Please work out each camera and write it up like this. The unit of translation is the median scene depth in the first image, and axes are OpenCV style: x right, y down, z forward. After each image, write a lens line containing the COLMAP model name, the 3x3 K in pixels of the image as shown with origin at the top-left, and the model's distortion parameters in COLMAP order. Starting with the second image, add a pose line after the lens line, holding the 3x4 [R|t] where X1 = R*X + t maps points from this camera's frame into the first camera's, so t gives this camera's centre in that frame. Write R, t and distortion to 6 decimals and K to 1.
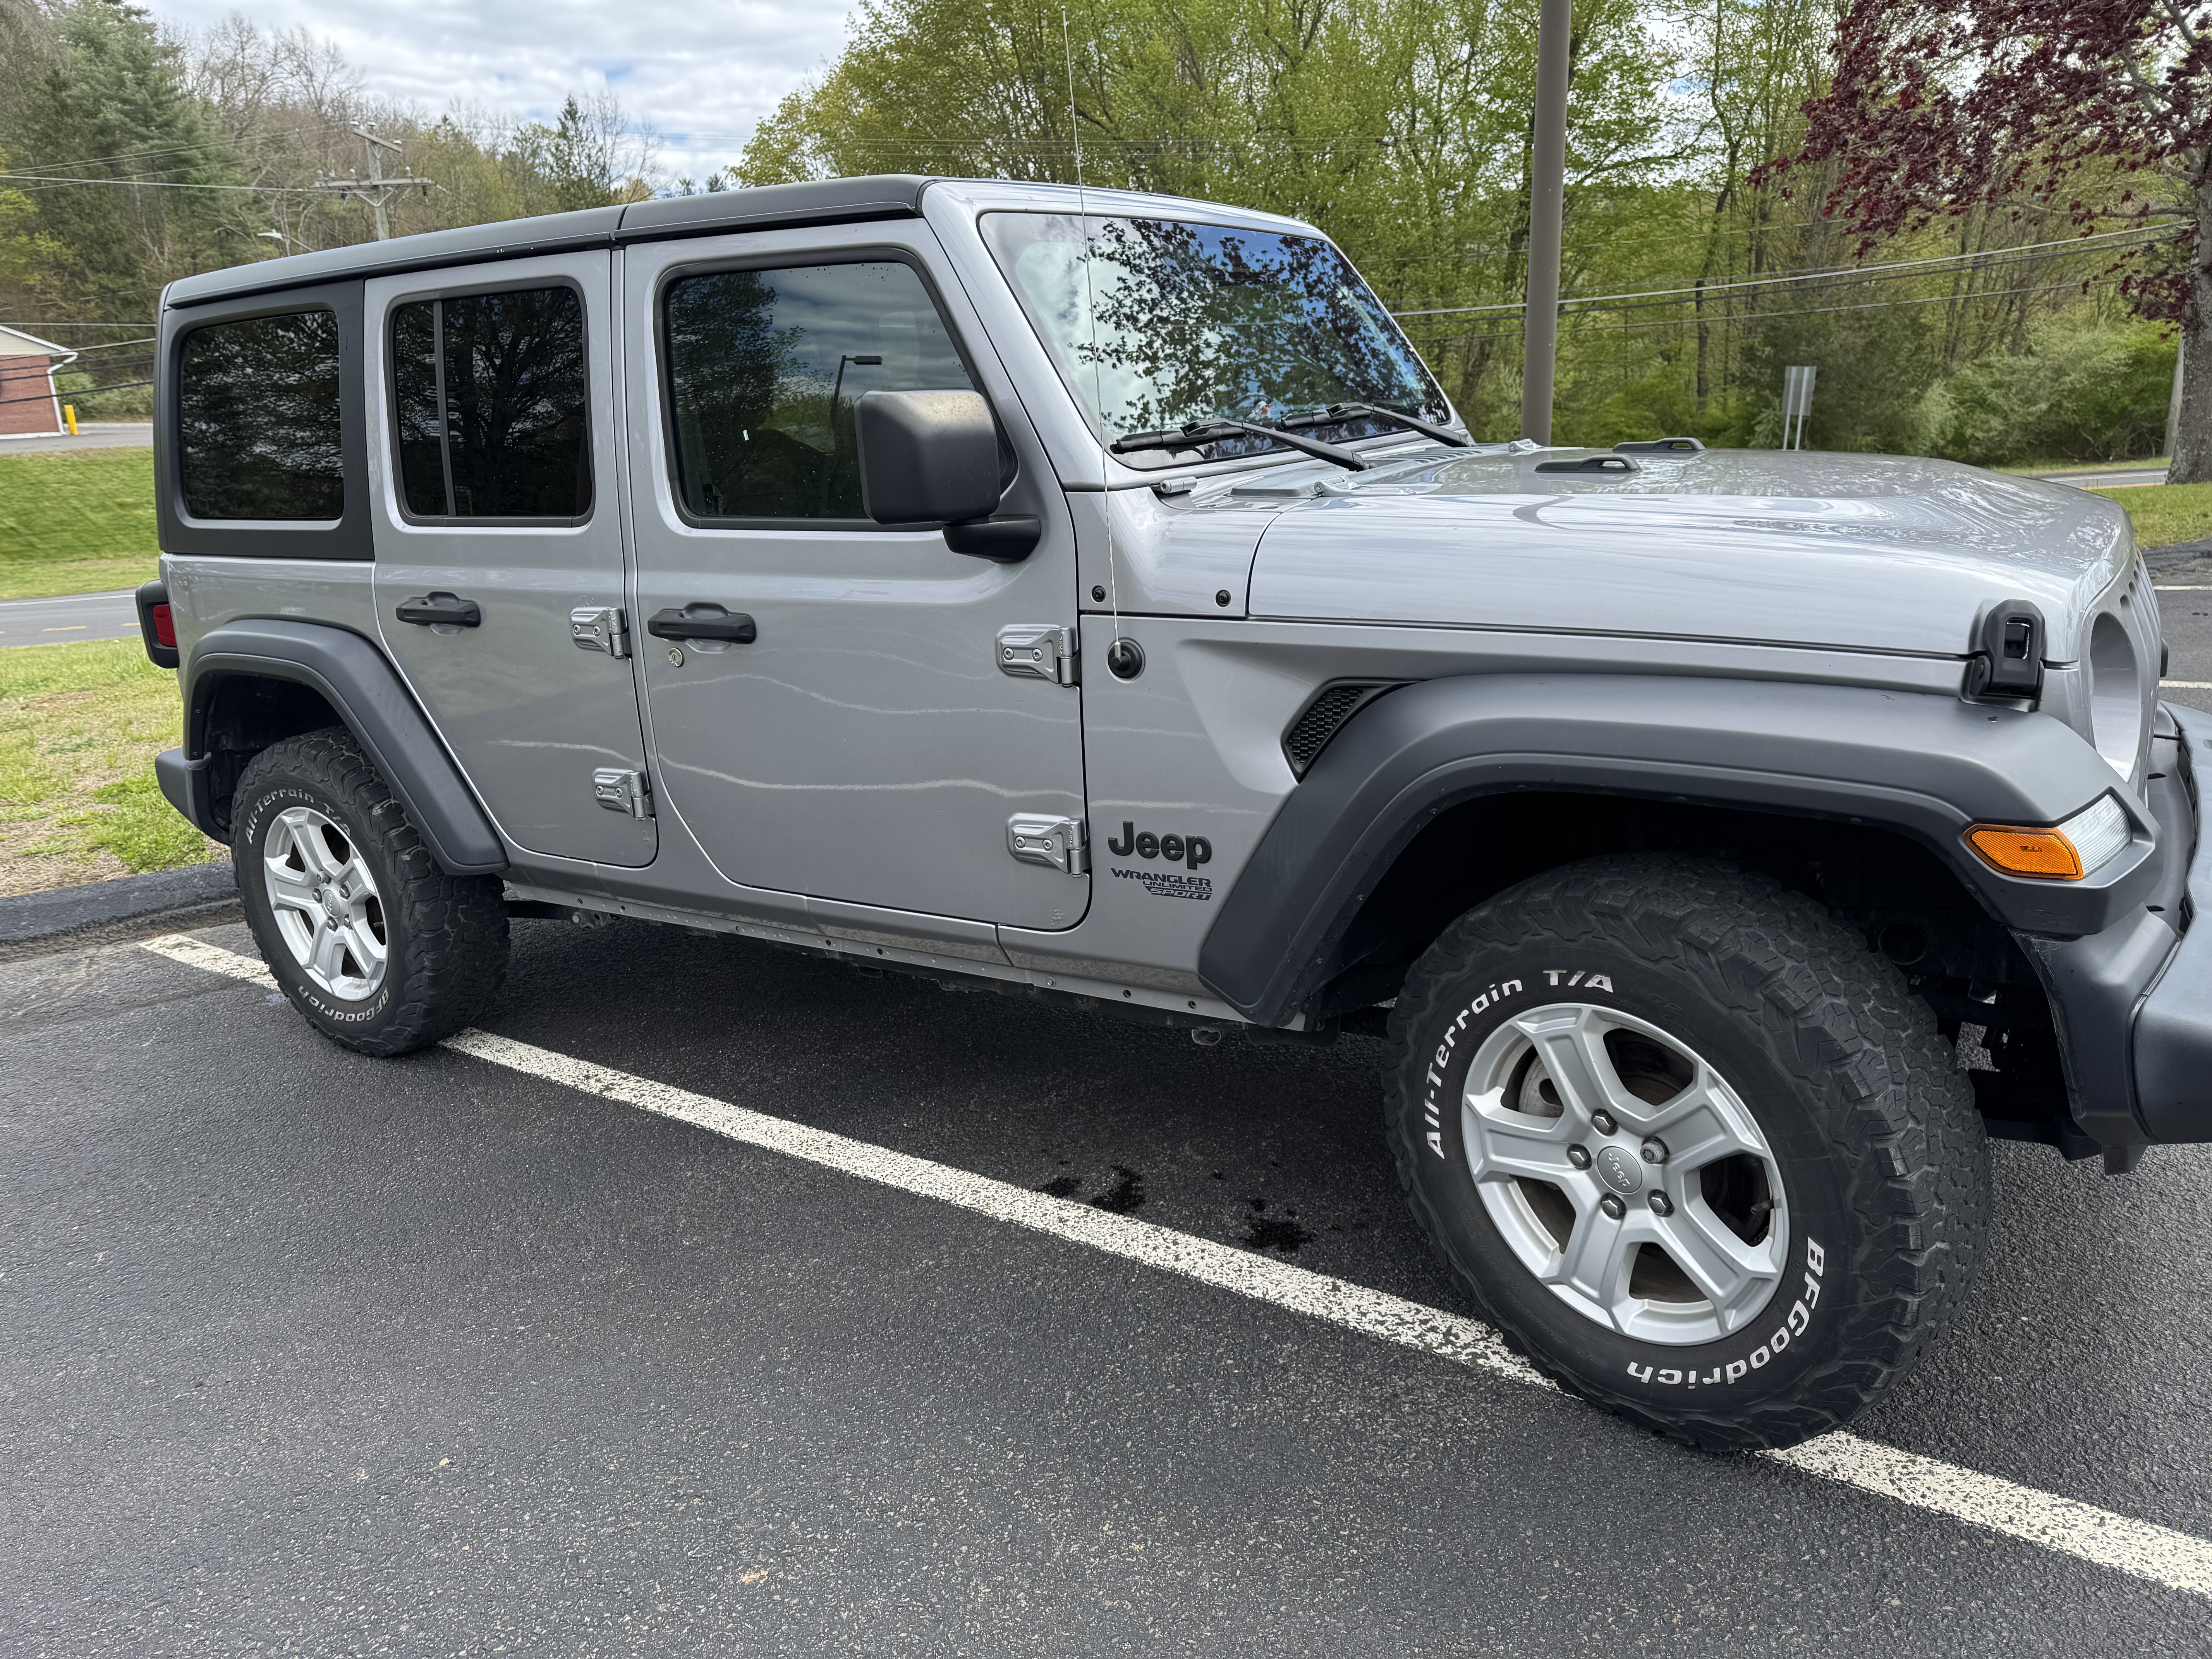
lens RADIAL K [[1562.8, 0, 1097.8], [0, 1562.8, 822.2], [0, 0, 1]] dist [0.034884, -0.042691]
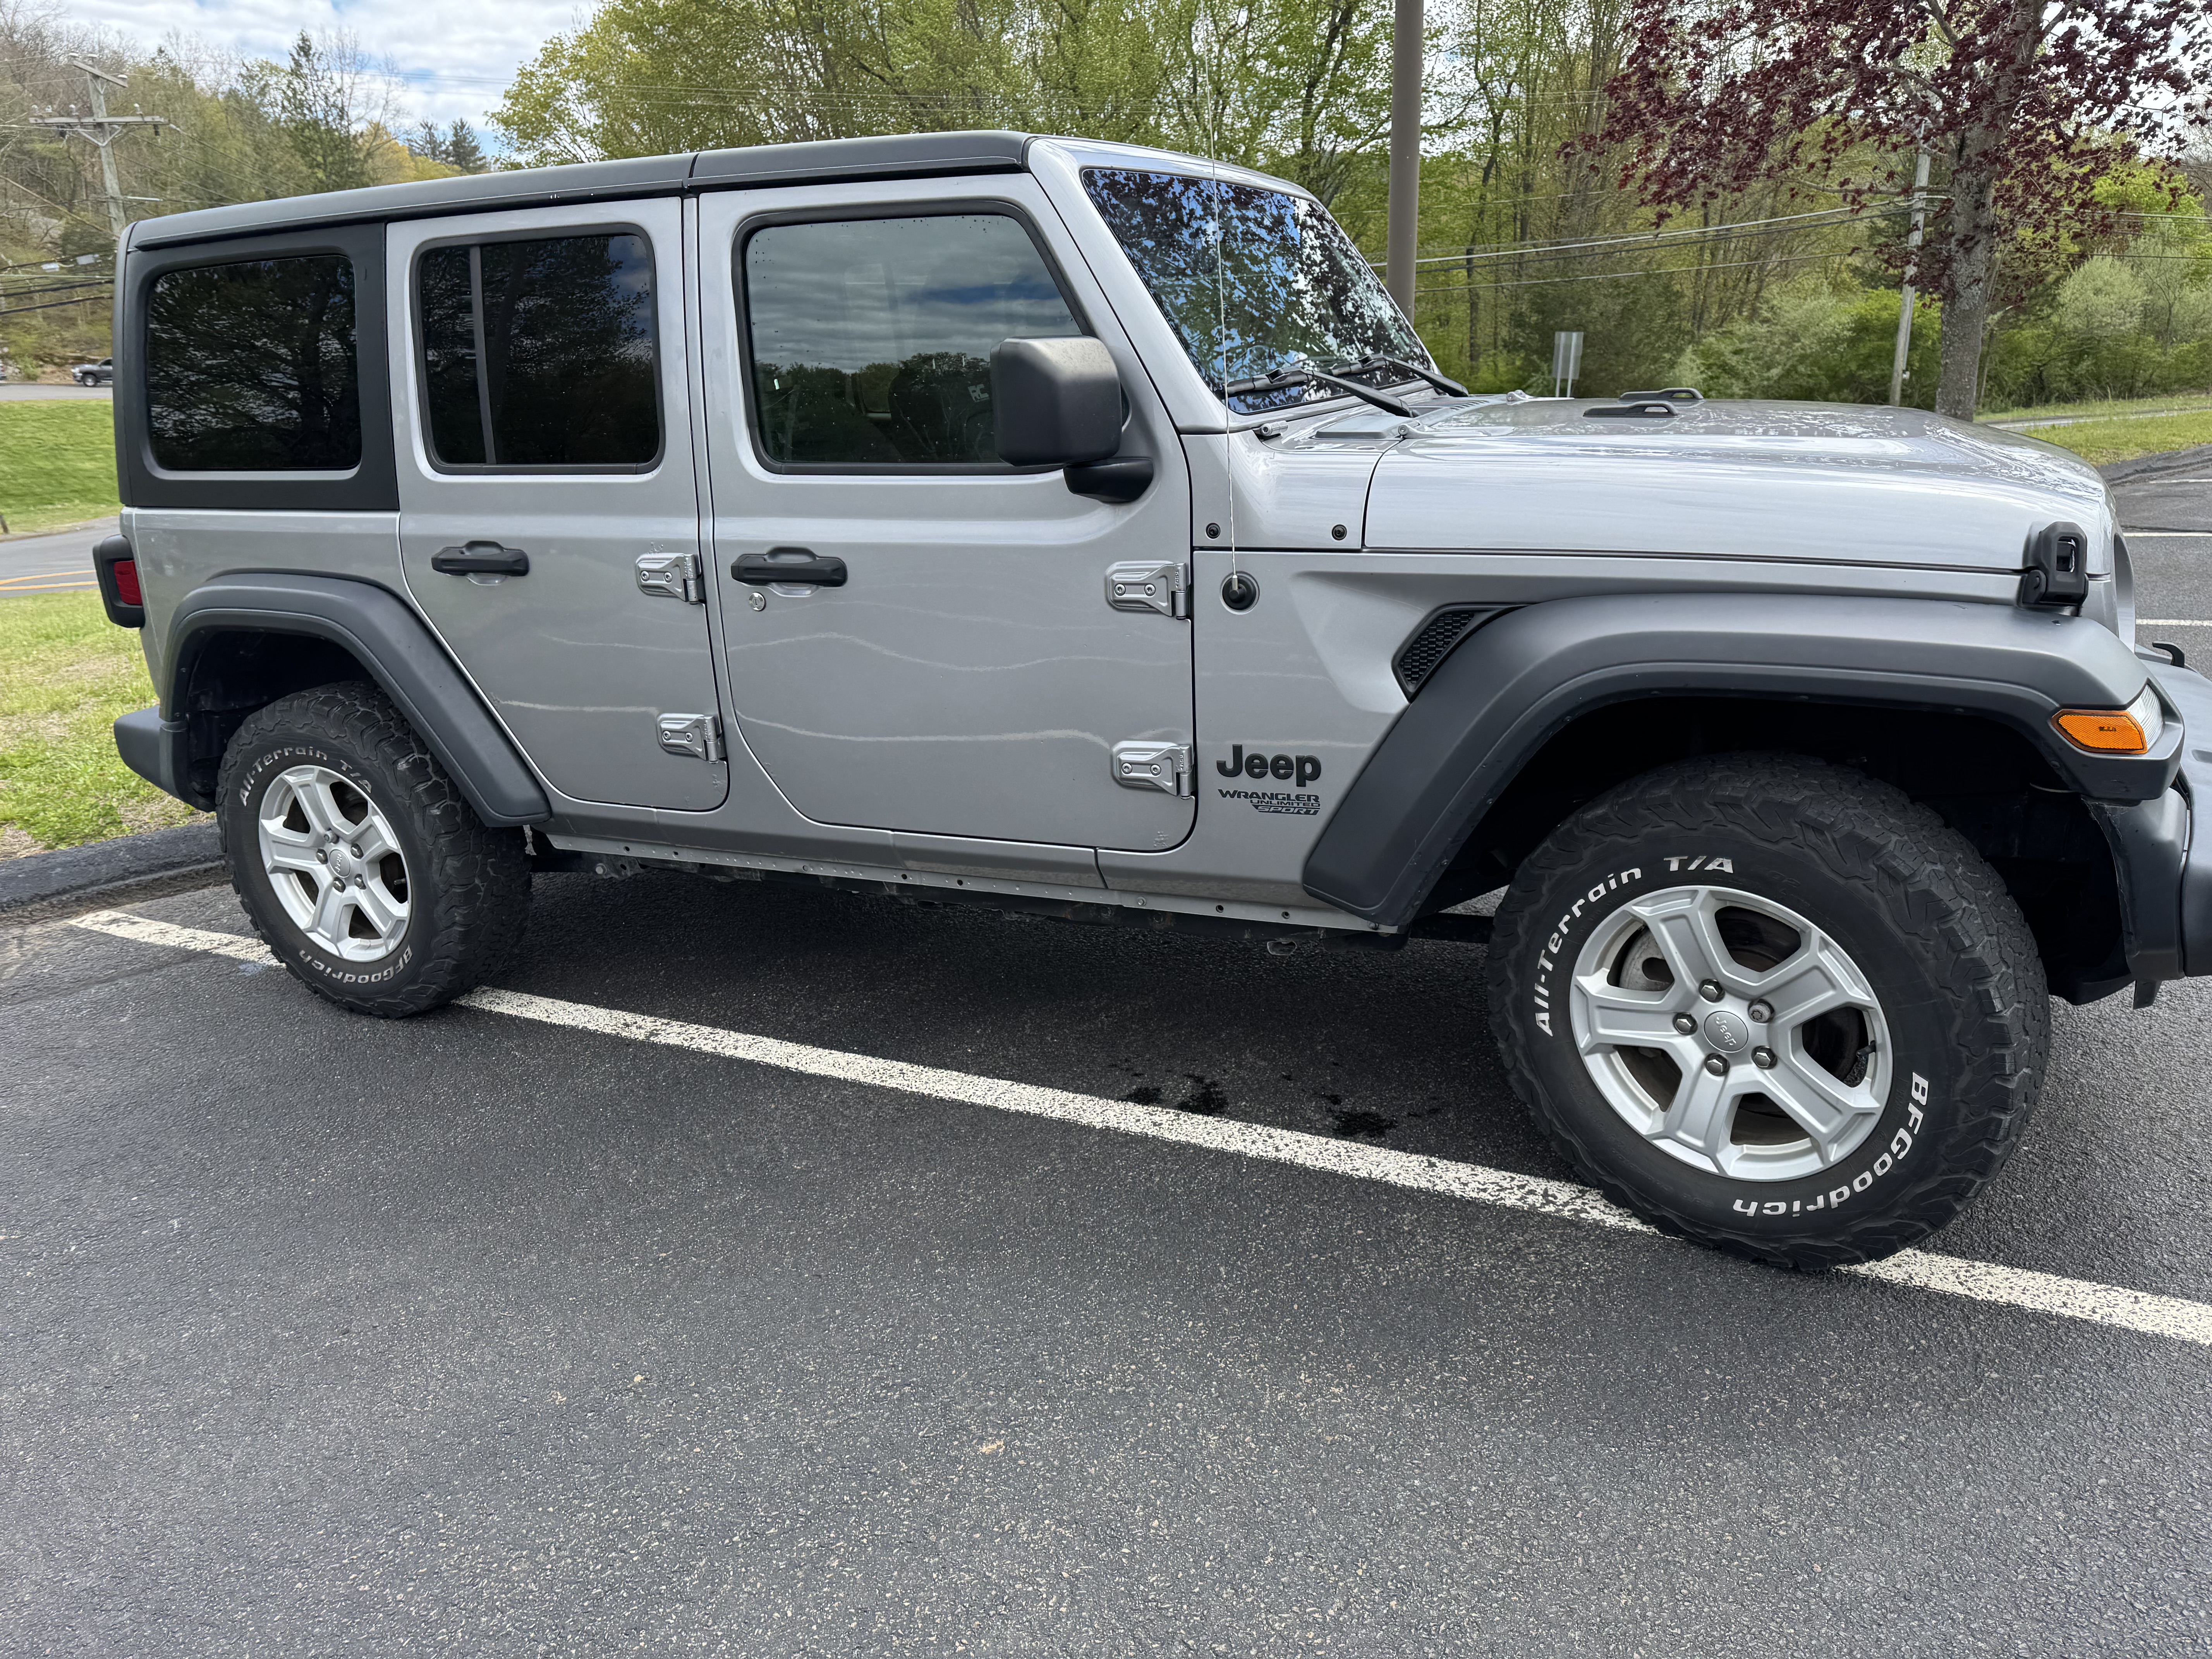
lens RADIAL K [[1562.8, 0, 1102.1], [0, 1562.8, 814.7], [0, 0, 1]] dist [0.034884, -0.042691]
pose [[0.990329, -0.033290, 0.134686, -0.199345], [0.030781, 0.999312, 0.020670, 0.020976], [-0.135282, -0.016324, 0.990673, -0.046785]]
